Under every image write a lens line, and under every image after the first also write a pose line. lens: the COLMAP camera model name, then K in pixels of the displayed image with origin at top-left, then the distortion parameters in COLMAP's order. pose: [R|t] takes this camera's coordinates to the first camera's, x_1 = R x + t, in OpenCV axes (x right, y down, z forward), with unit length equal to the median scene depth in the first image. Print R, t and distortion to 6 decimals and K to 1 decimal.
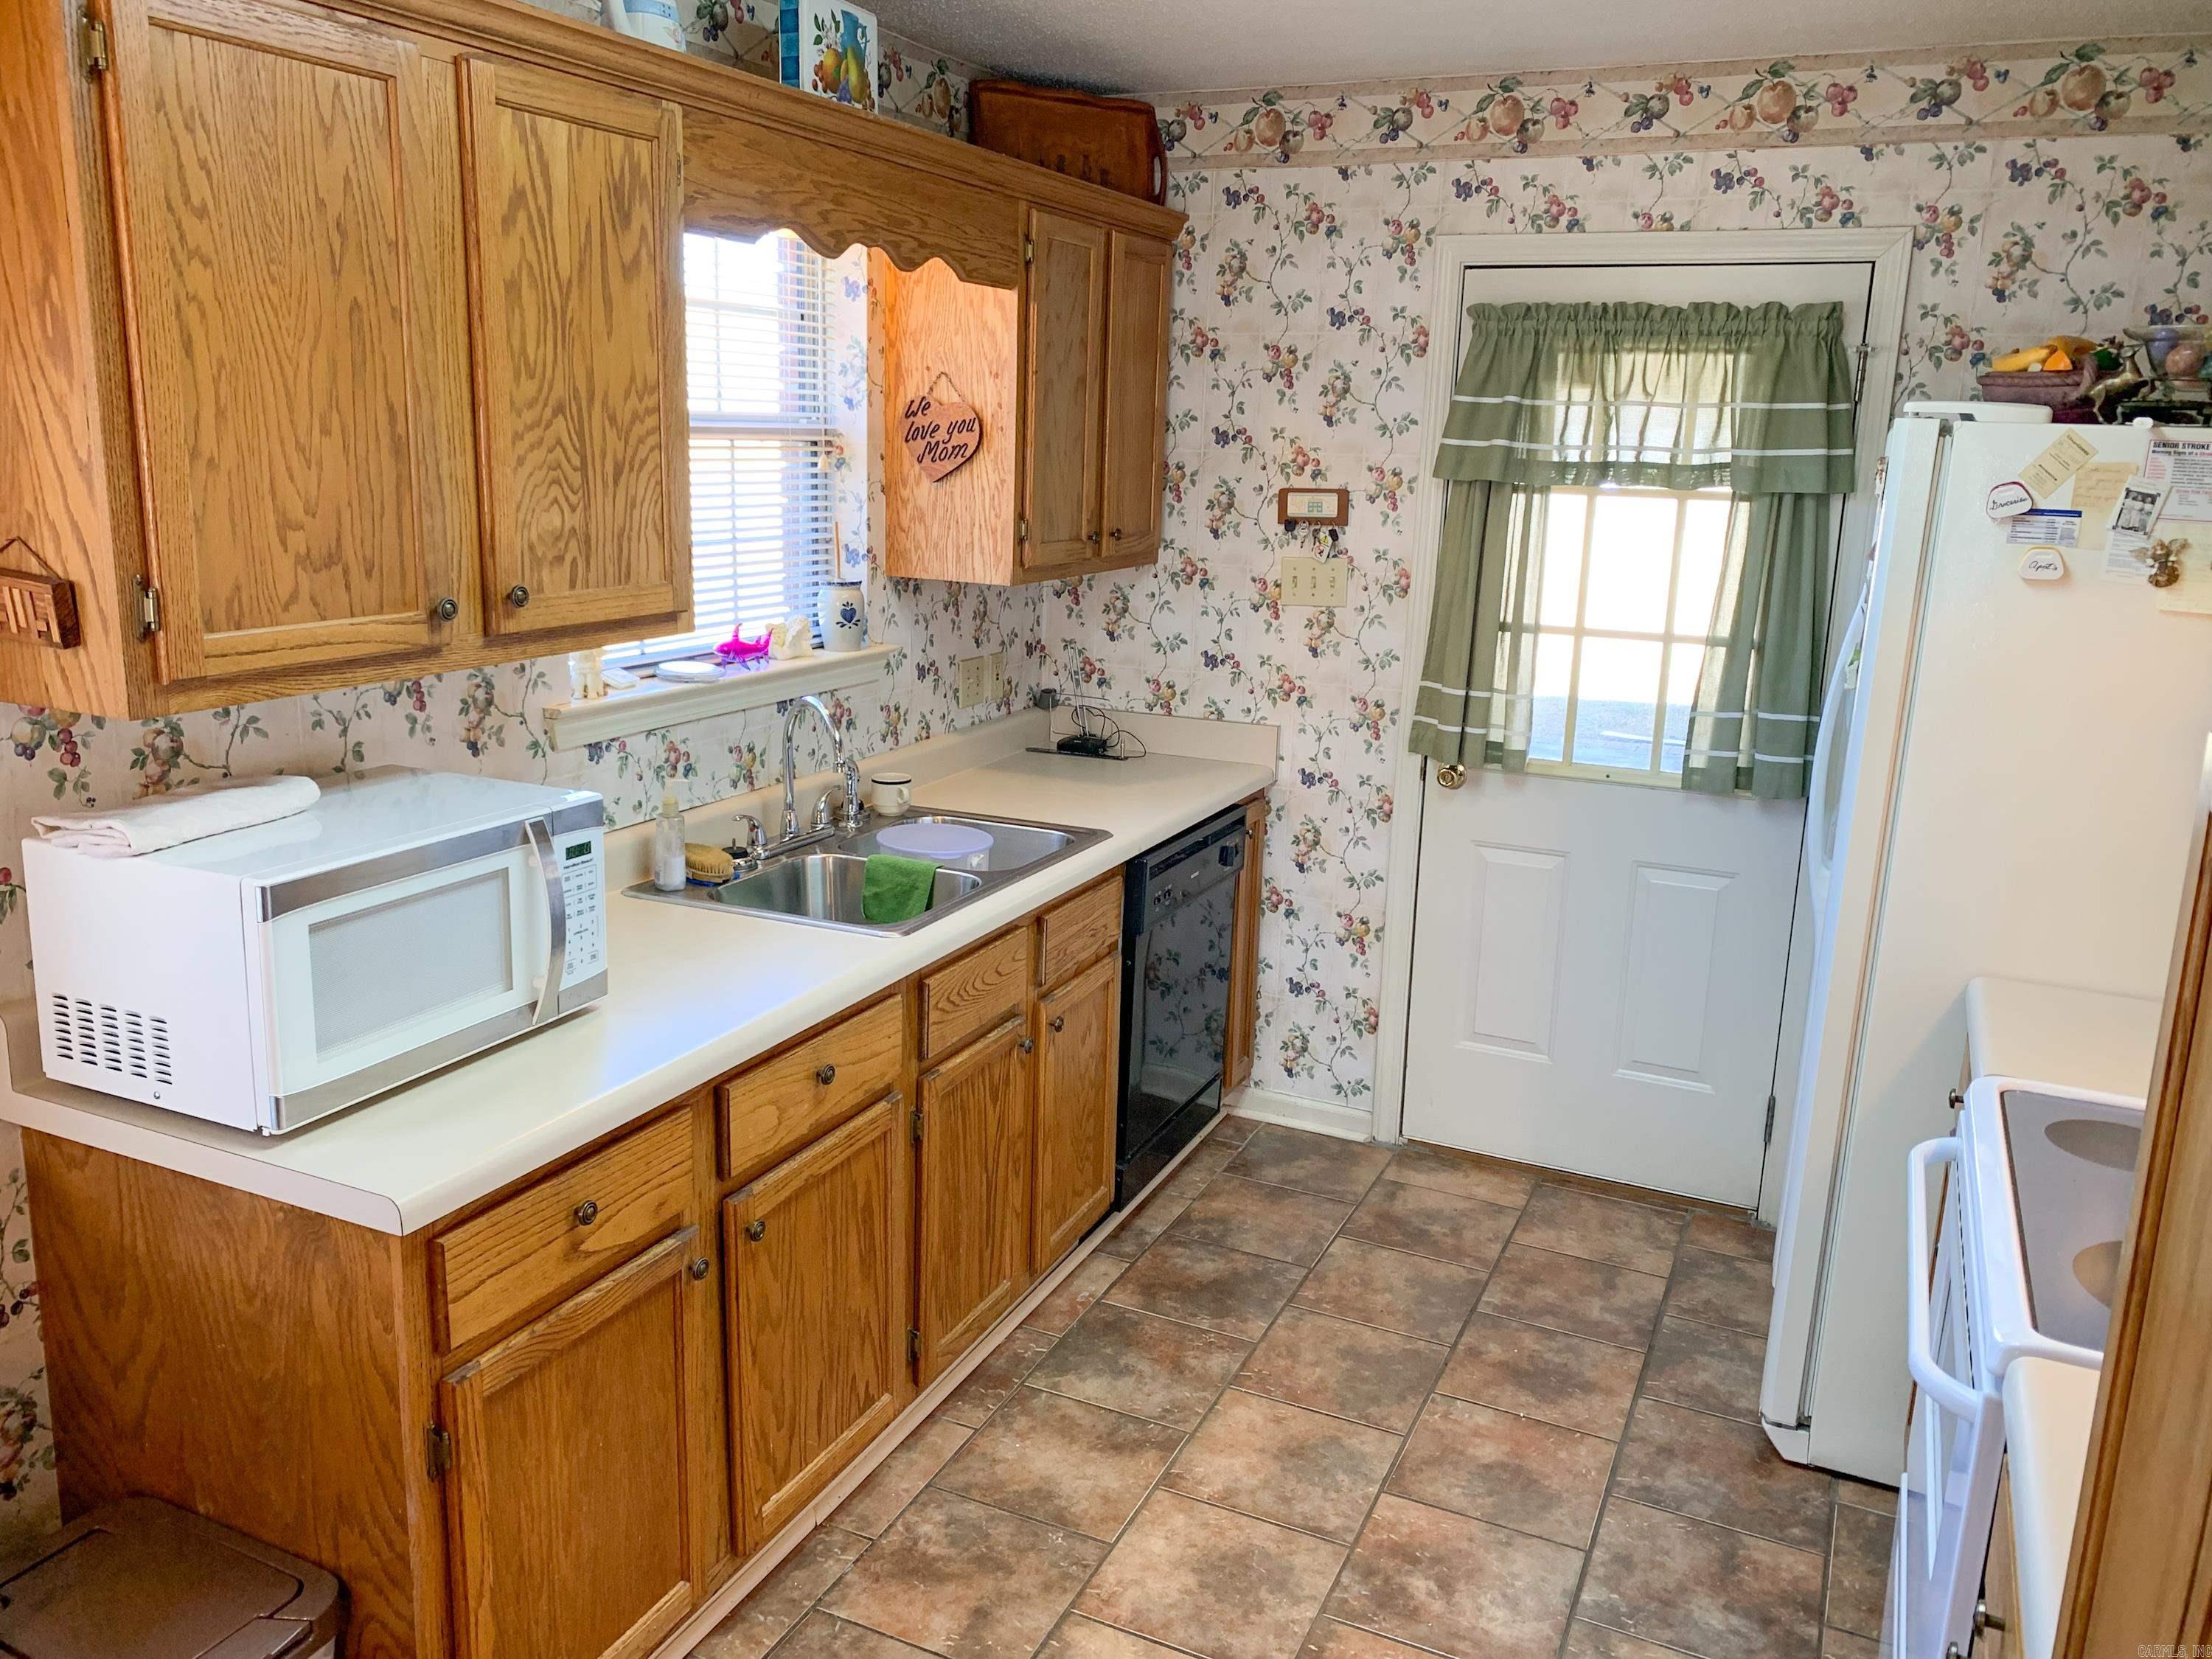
lens RADIAL K [[1734.2, 0, 1038.8], [0, 1734.2, 830.7], [0, 0, 1]] dist [0.075028, -0.129337]
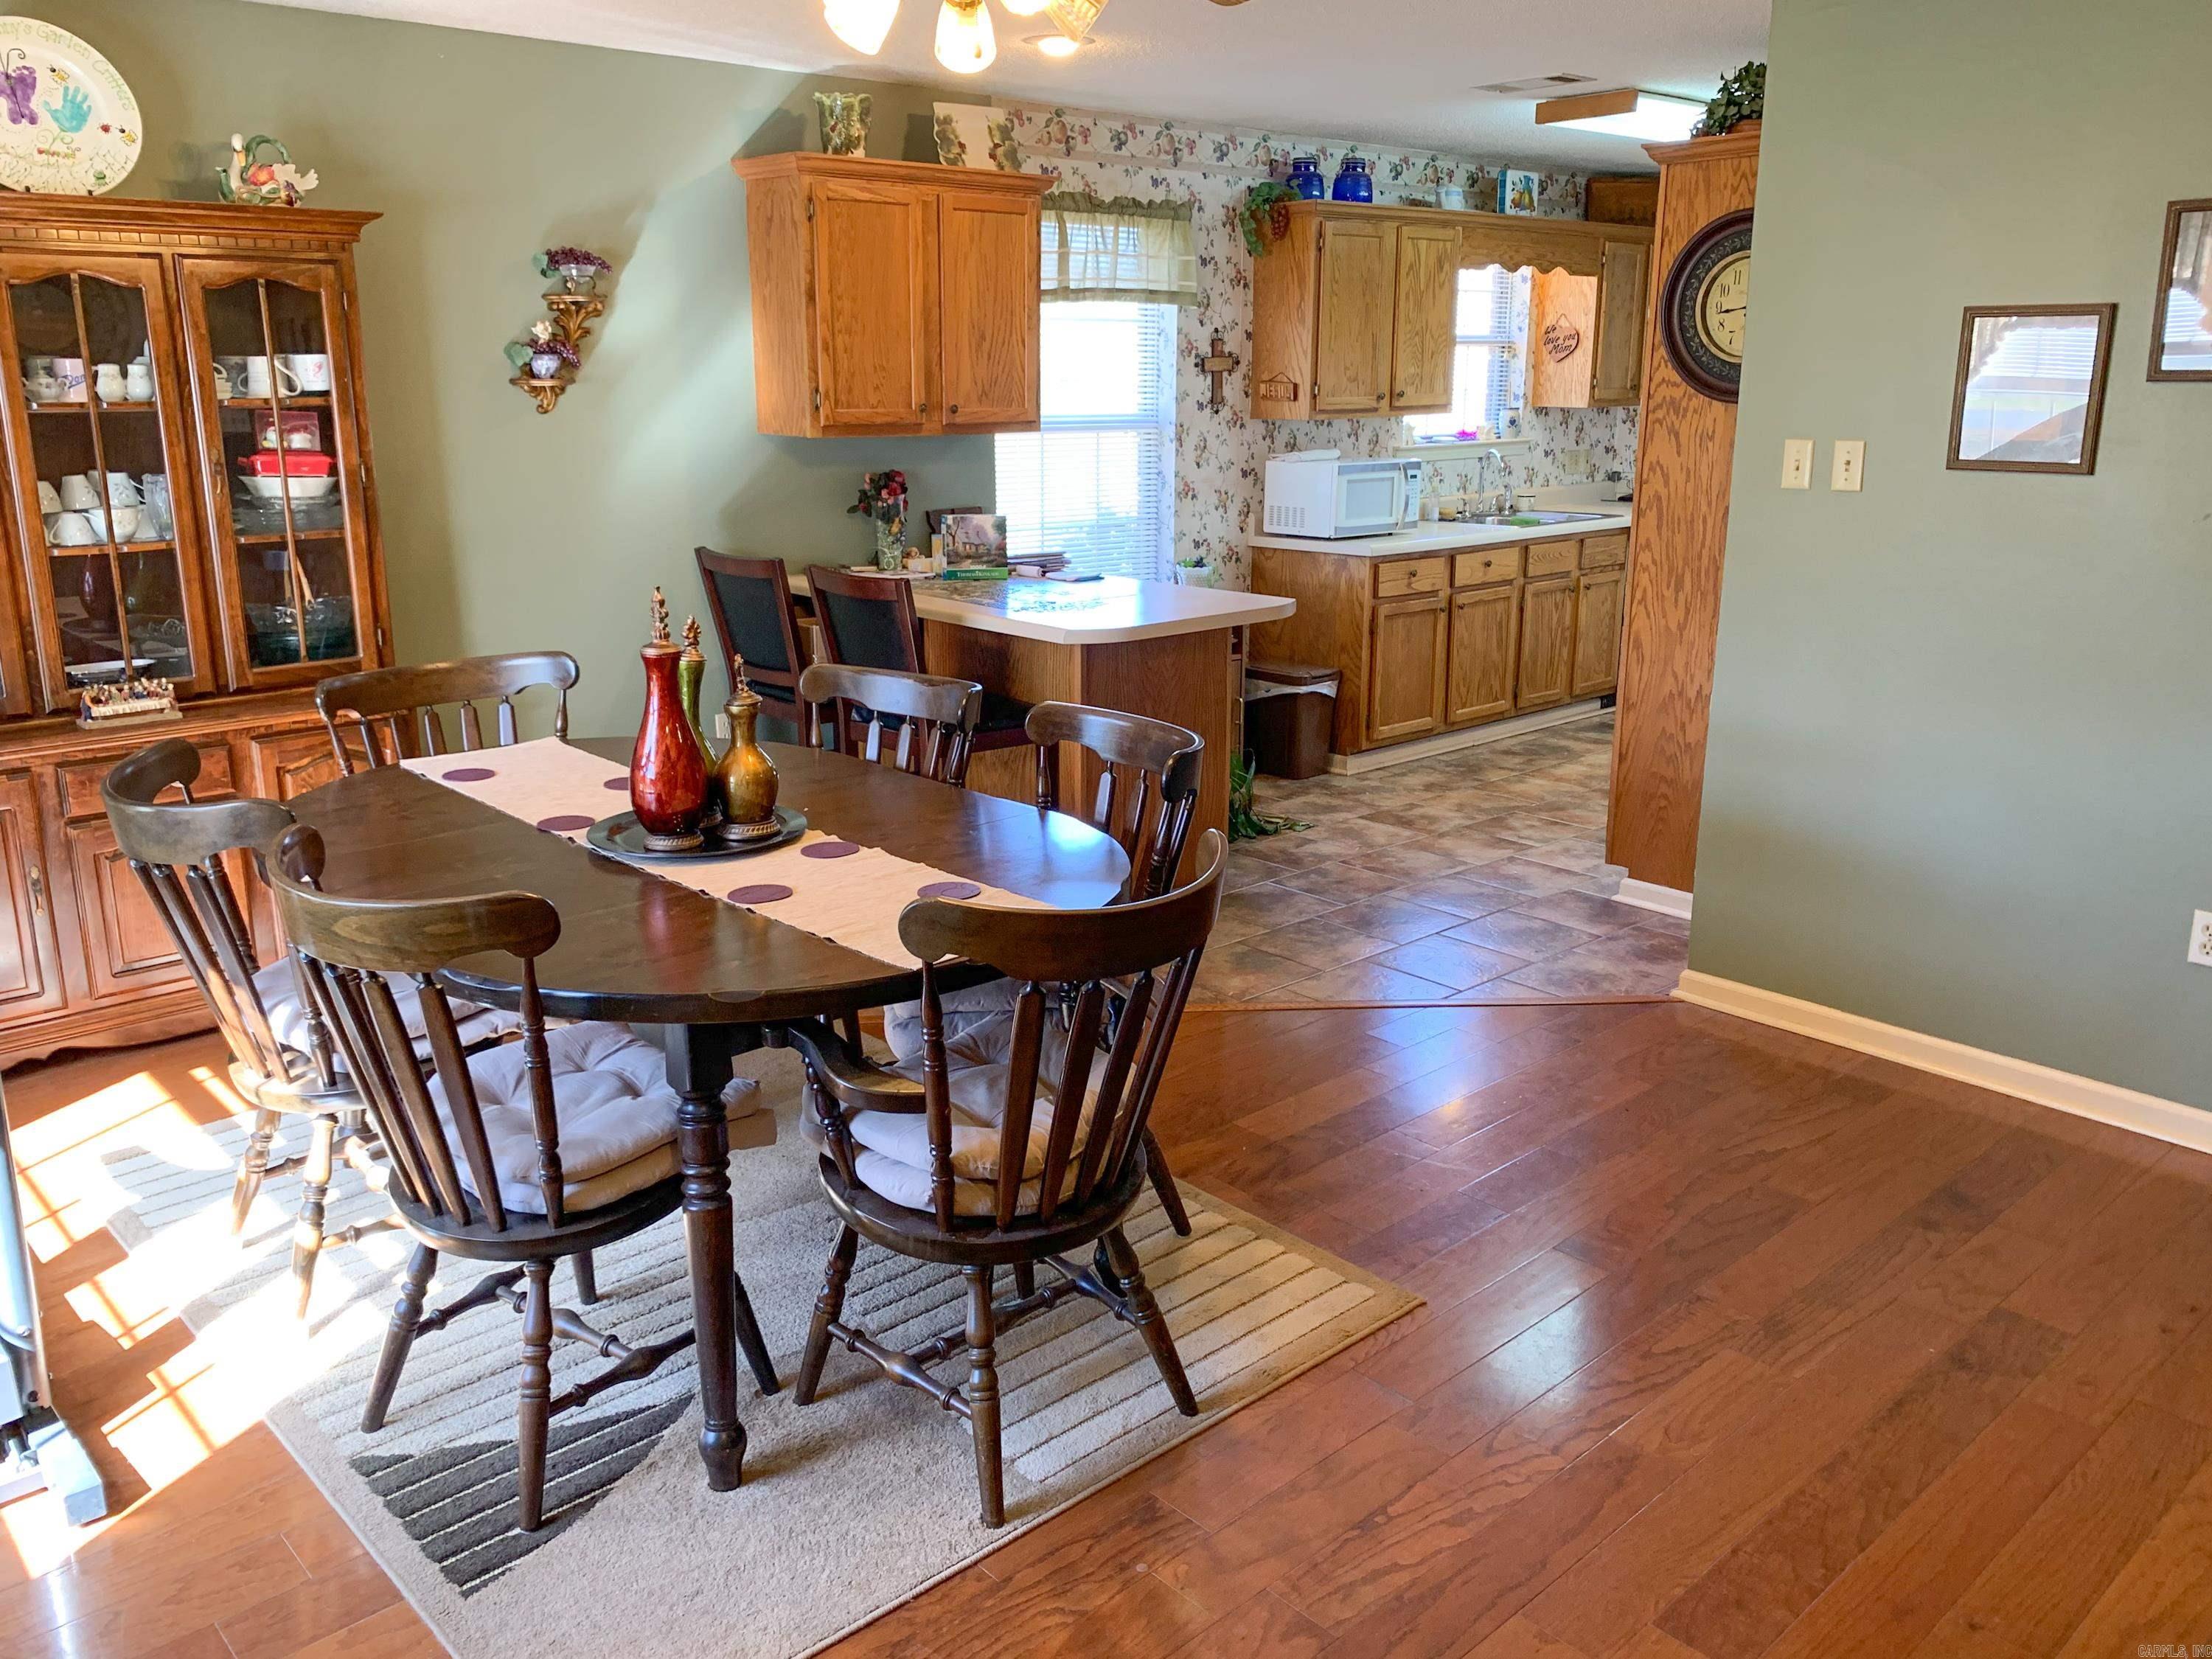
lens RADIAL K [[1723.4, 0, 1096.9], [0, 1723.4, 823.1], [0, 0, 1]] dist [0.110262, -0.171834]
pose [[0.936937, 0.065344, -0.343335, 0.209649], [-0.055340, 0.997711, 0.038867, 0.361330], [0.345089, -0.017416, 0.938408, -1.420786]]
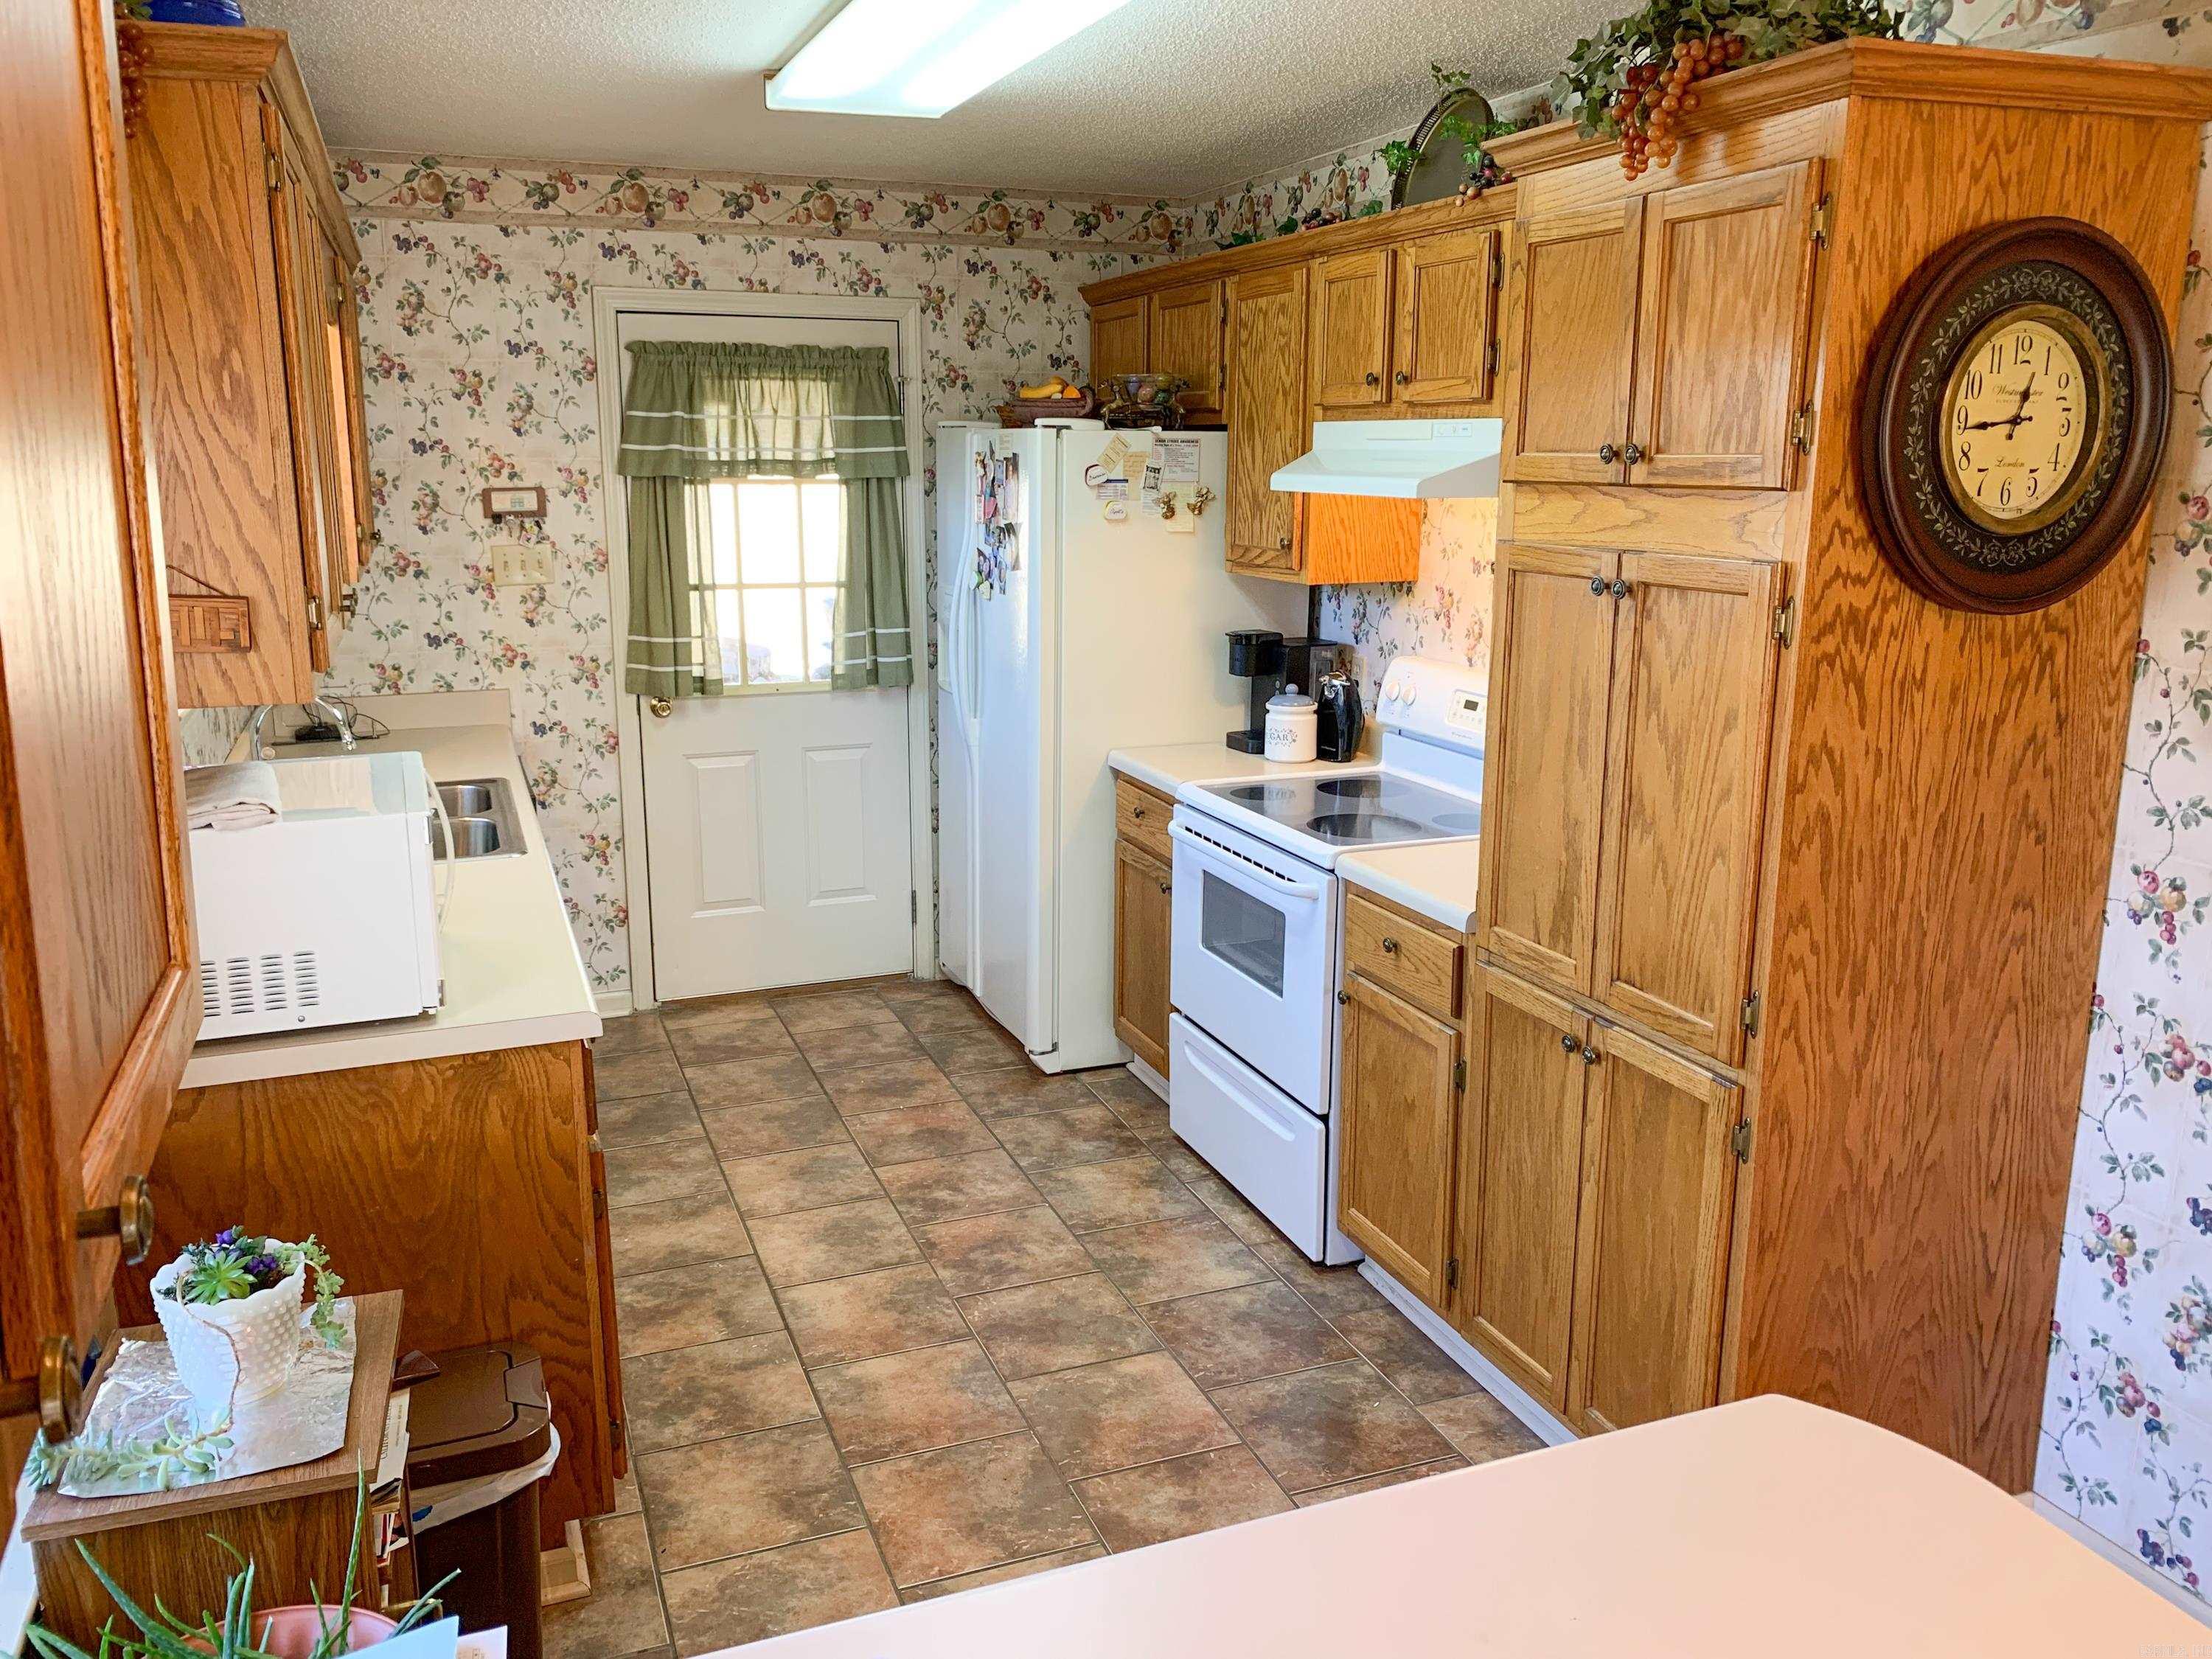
lens RADIAL K [[1769.4, 0, 1095.3], [0, 1769.4, 878.0], [0, 0, 1]] dist [0.098245, -0.216092]
pose [[0.671938, -0.202049, 0.712513, -0.569133], [0.183862, 0.977457, 0.103789, 0.015919], [-0.717422, 0.061265, 0.693940, -0.151282]]
